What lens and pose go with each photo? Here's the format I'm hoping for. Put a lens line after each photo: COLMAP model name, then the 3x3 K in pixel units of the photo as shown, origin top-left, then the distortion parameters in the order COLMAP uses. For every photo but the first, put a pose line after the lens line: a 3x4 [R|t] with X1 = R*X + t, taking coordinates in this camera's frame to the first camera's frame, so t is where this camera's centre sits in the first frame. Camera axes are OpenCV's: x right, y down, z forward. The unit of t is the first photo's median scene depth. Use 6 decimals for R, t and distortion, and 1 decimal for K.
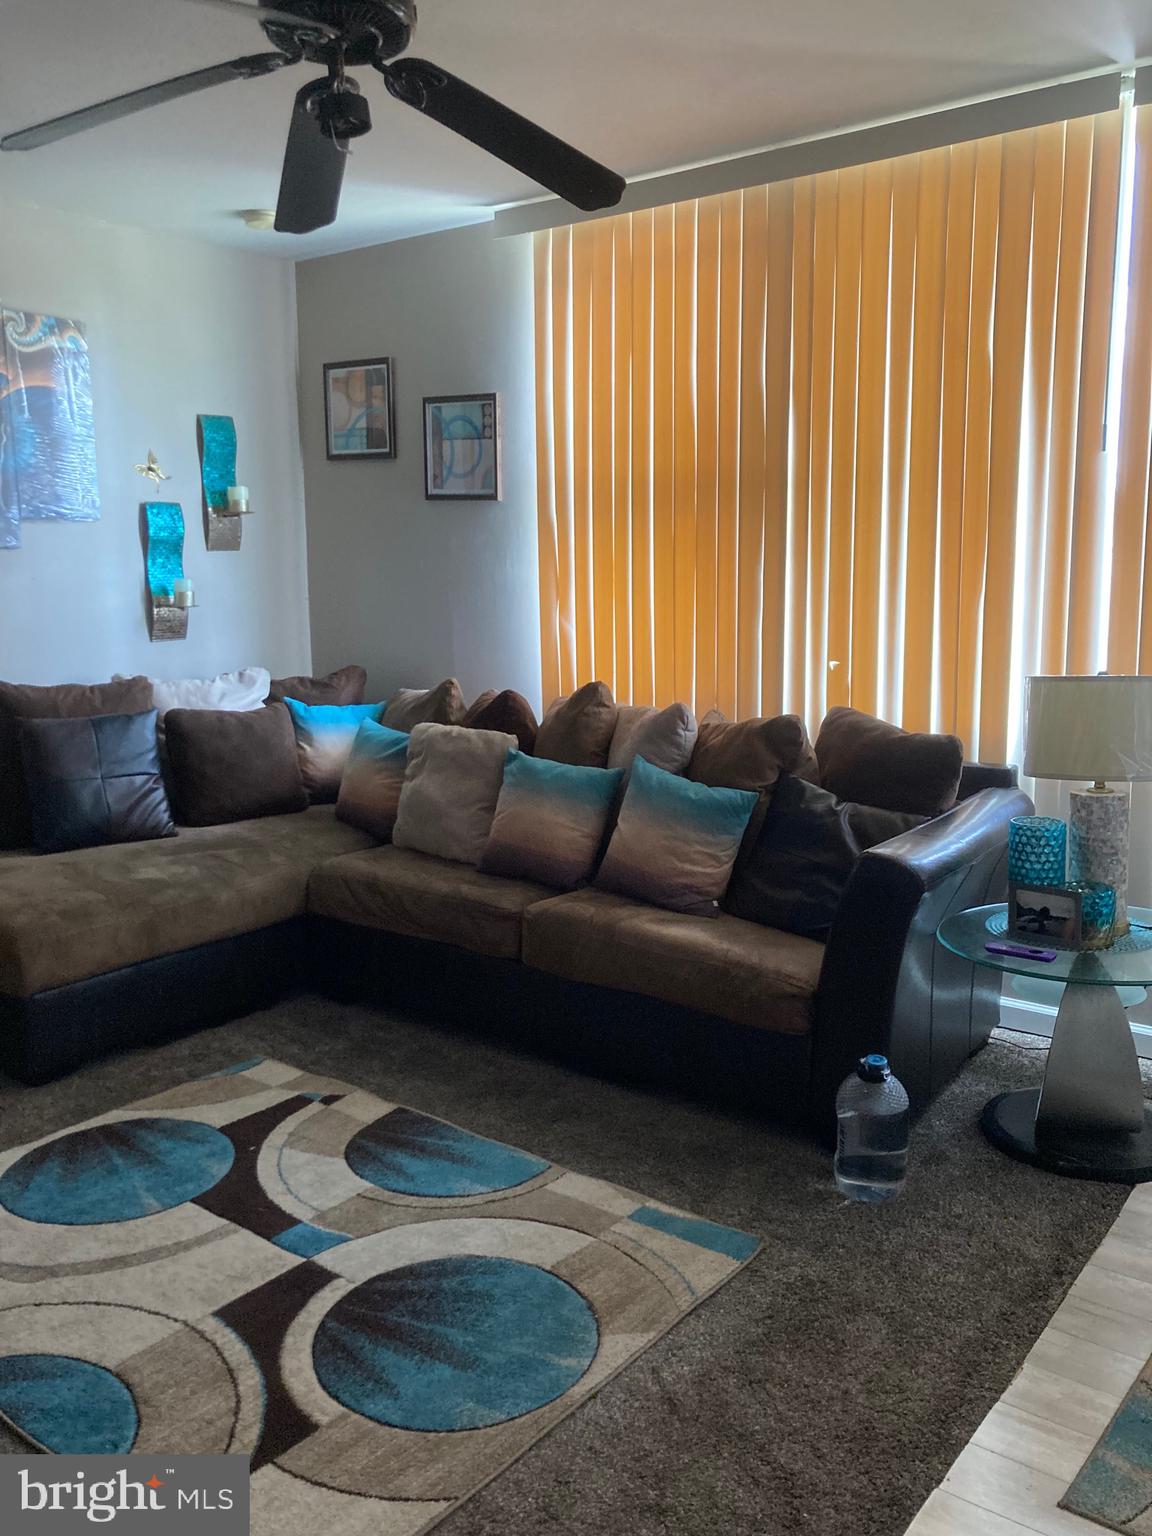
lens RADIAL K [[1269.4, 0, 577.8], [0, 1269.4, 768.2], [0, 0, 1]] dist [0.007307, 0.019731]
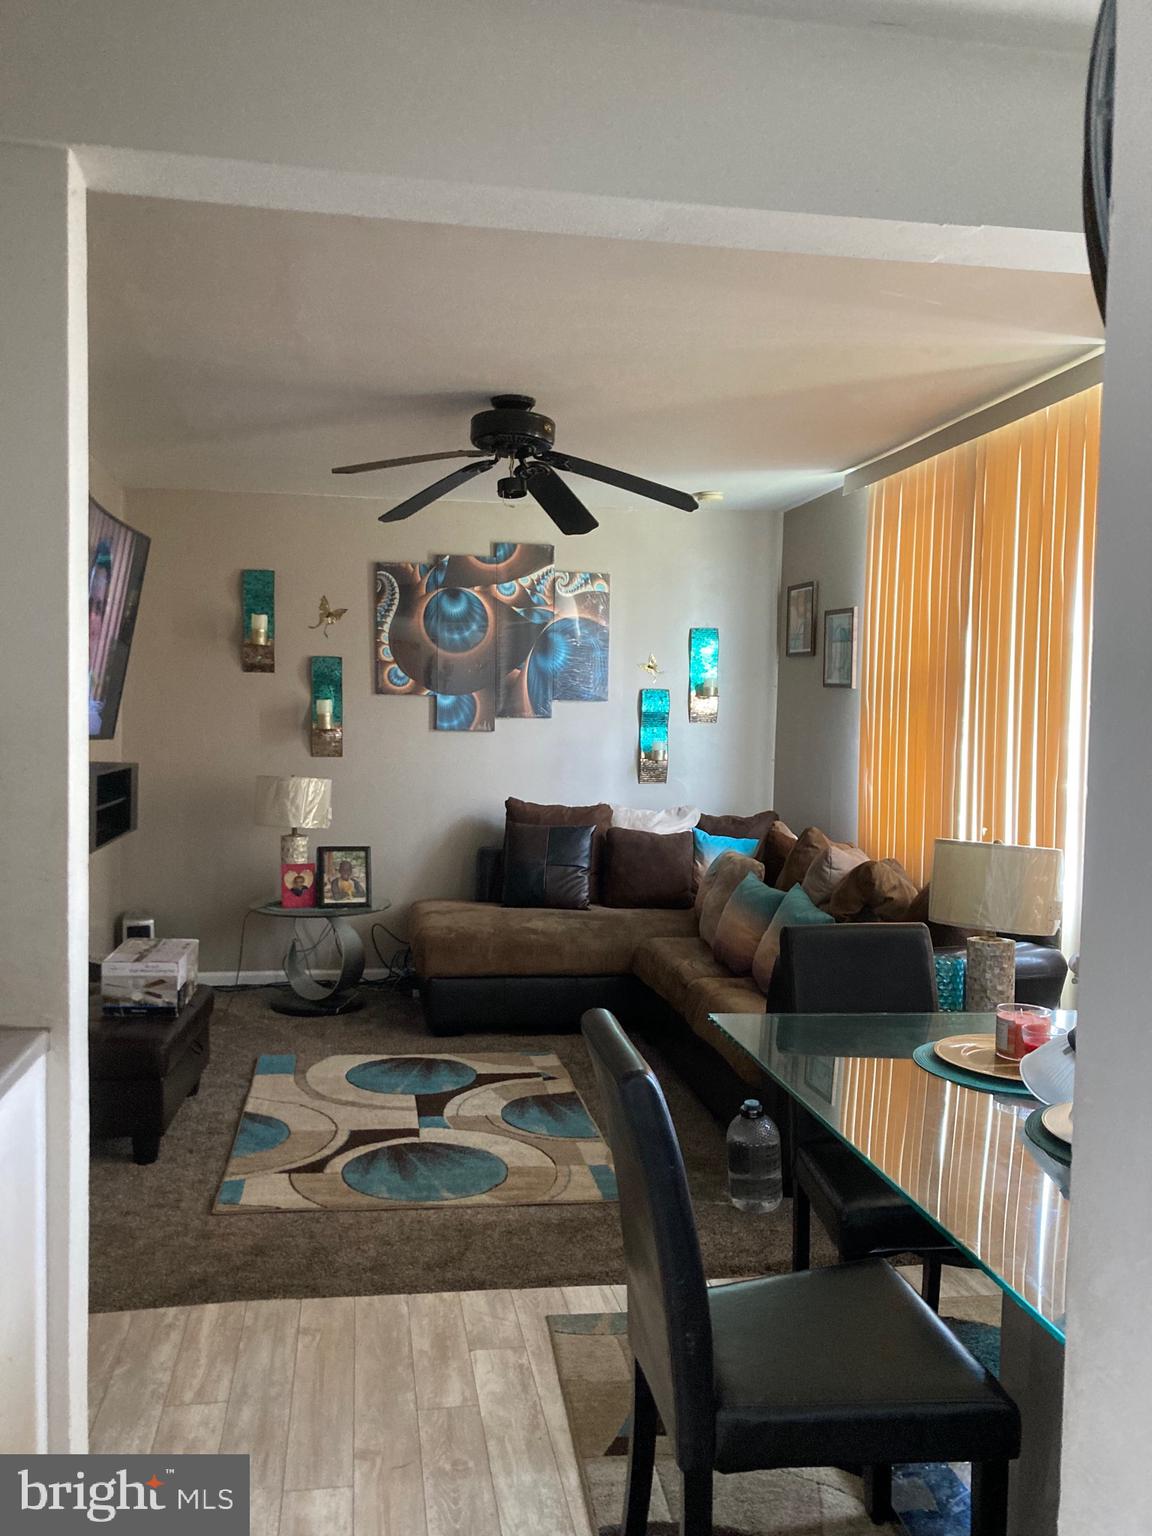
lens RADIAL K [[1269.4, 0, 572.4], [0, 1269.4, 768.6], [0, 0, 1]] dist [0.007307, 0.019731]
pose [[0.731744, 0.049720, -0.679764, 0.912411], [-0.135050, 0.988139, -0.073101, -0.000296], [0.668067, 0.145293, 0.729779, -0.164943]]
